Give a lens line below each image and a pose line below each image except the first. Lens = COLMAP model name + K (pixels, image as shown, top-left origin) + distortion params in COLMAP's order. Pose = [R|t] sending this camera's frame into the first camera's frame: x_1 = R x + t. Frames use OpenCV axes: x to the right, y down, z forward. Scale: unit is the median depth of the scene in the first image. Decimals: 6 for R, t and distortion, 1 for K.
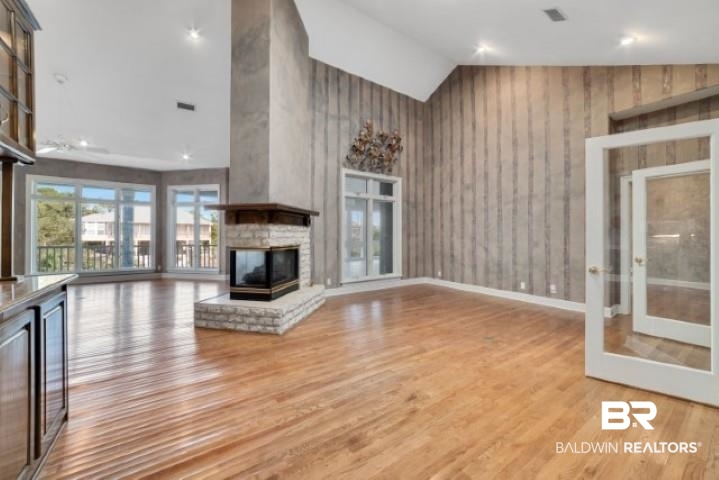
lens RADIAL K [[277.3, 0, 362.0], [0, 277.3, 238.2], [0, 0, 1]] dist [-0.014002, 0.002005]
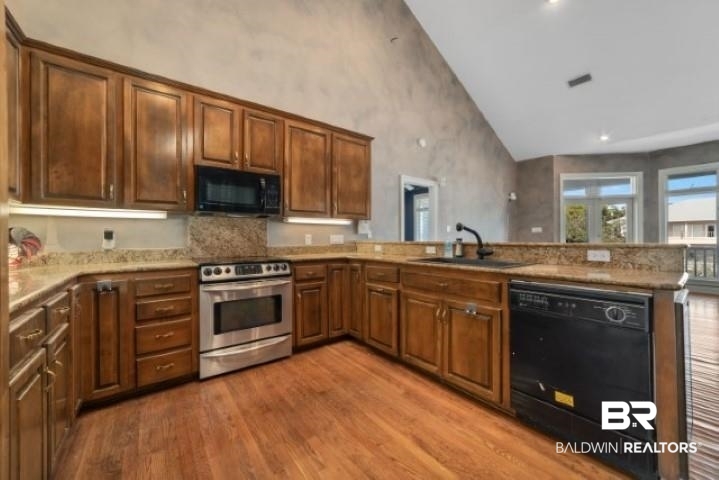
lens RADIAL K [[277.3, 0, 358.9], [0, 277.3, 237.2], [0, 0, 1]] dist [-0.014002, 0.002005]
pose [[0.054675, -0.004485, -0.998494, -0.332162], [-0.005953, 0.999971, -0.004818, 0.011727], [0.998486, 0.006208, 0.054647, -0.086166]]
